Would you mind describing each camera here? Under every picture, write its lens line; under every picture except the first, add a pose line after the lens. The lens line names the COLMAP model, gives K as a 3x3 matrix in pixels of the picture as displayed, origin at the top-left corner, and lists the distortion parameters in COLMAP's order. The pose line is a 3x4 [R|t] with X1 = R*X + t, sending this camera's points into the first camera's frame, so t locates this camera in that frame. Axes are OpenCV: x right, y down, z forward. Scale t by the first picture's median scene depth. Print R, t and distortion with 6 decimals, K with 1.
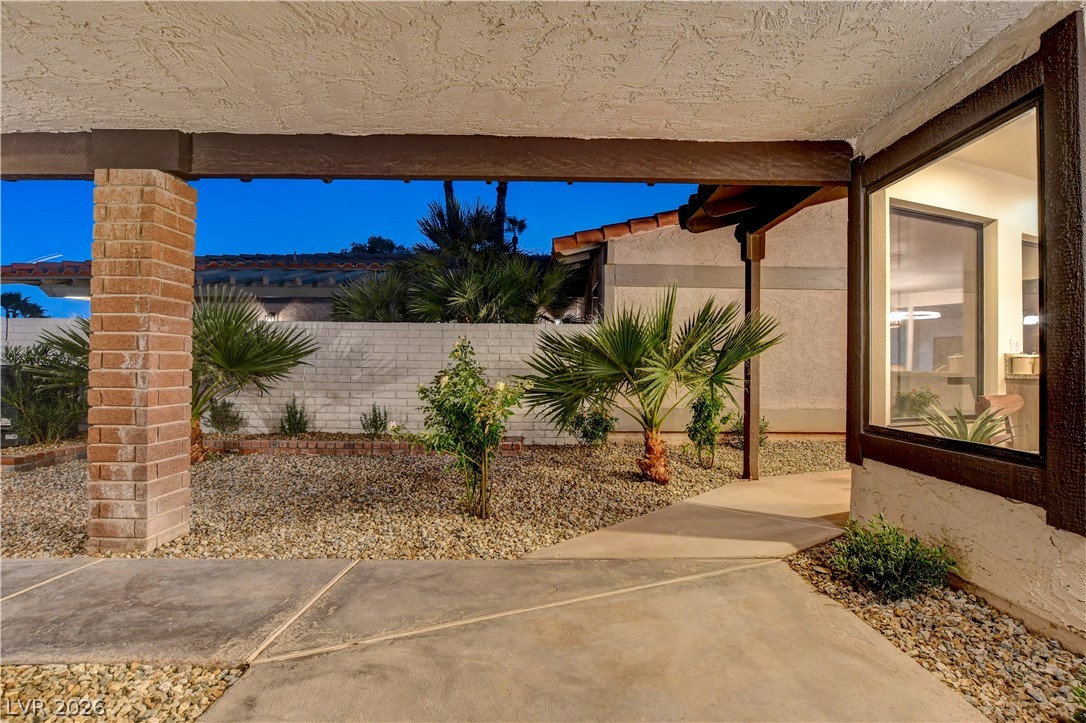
lens RADIAL K [[526.2, 0, 549.9], [0, 526.2, 358.9], [0, 0, 1]] dist [-0.028180, 0.001607]
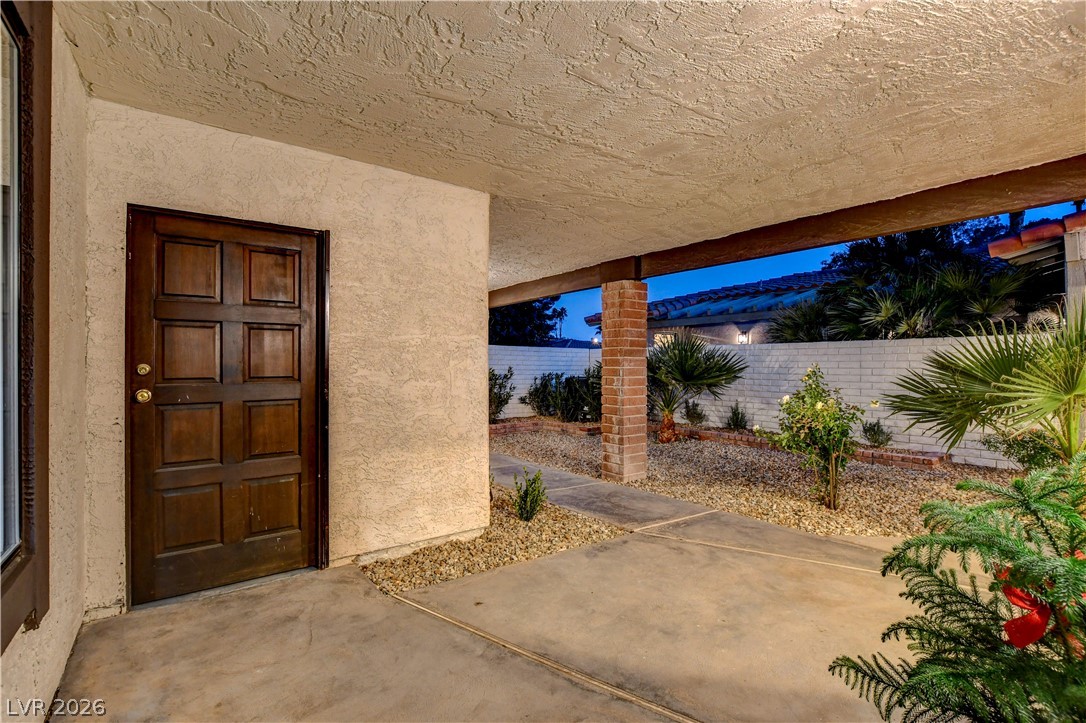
lens RADIAL K [[492.0, 0, 543.0], [0, 492.0, 361.5], [0, 0, 1]] dist [0.000163, 0.000042]
pose [[0.584187, -0.017745, -0.811425, 0.483430], [0.019689, 0.999777, -0.007689, -0.059529], [0.811380, -0.011484, 0.584406, -0.273867]]
